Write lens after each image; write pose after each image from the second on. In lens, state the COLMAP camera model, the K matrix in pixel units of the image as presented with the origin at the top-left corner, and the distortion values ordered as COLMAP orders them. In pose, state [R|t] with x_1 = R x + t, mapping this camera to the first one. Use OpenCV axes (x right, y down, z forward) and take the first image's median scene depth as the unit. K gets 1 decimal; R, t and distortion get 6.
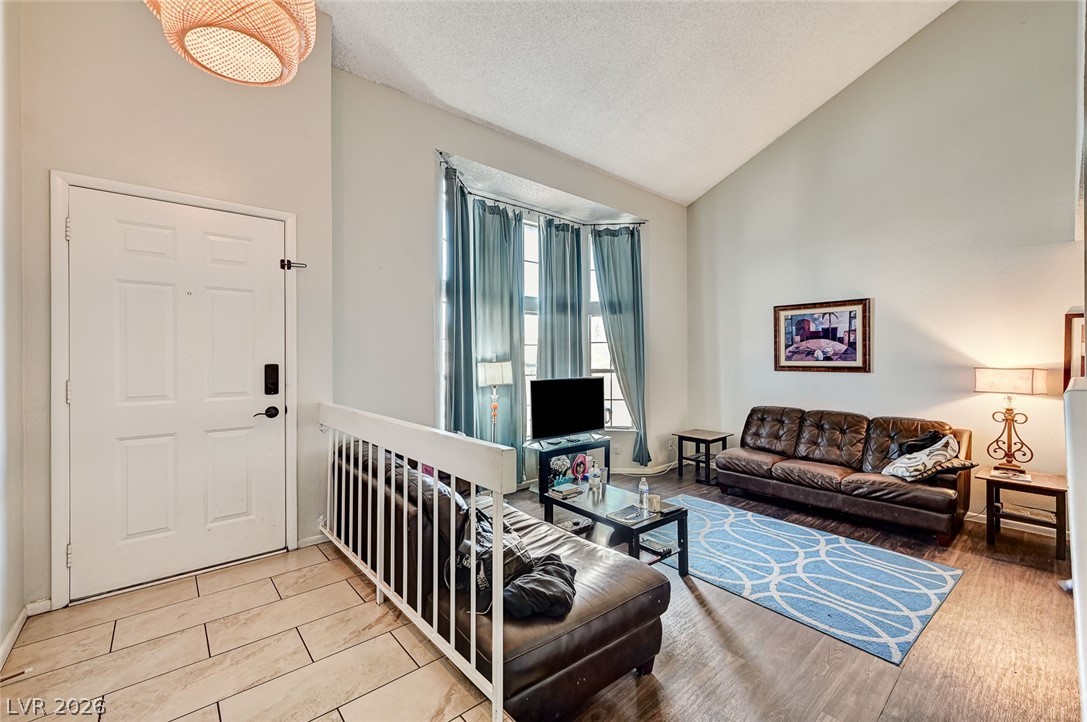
lens RADIAL K [[447.4, 0, 566.0], [0, 447.4, 360.6], [0, 0, 1]] dist [0.002436, -0.000519]
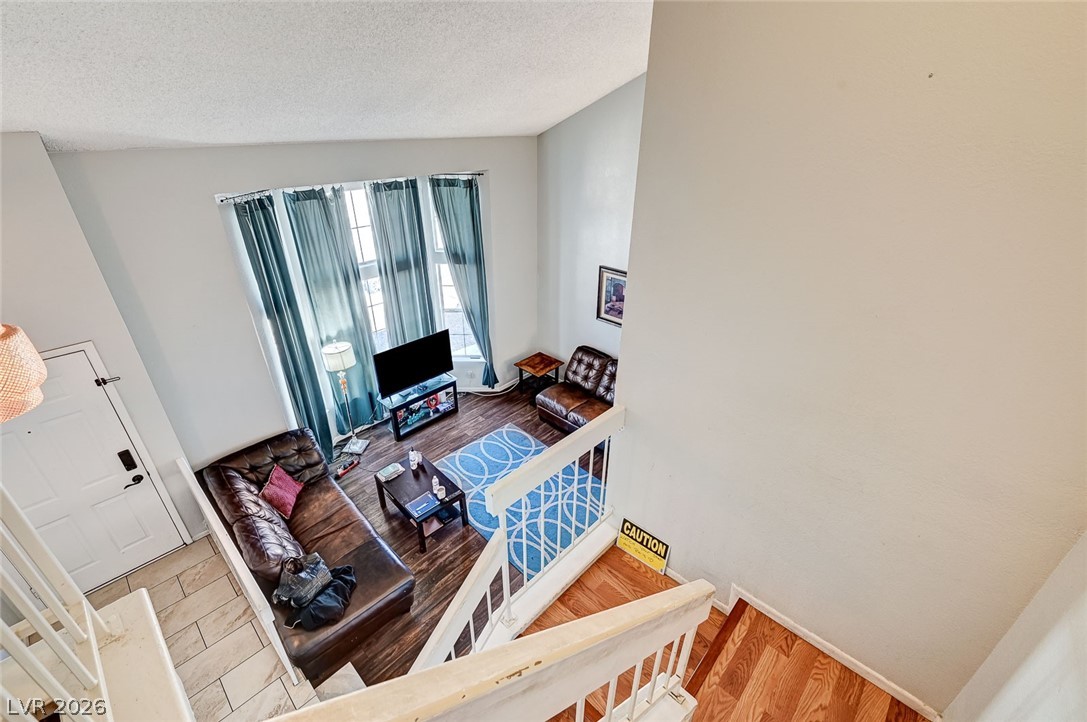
lens RADIAL K [[447.4, 0, 553.1], [0, 447.4, 370.2], [0, 0, 1]] dist [0.002436, -0.000519]
pose [[0.995076, -0.024174, 0.096125, 0.241015], [-0.023507, 0.884578, 0.465799, -0.415557], [-0.096290, -0.465765, 0.879654, -0.091242]]
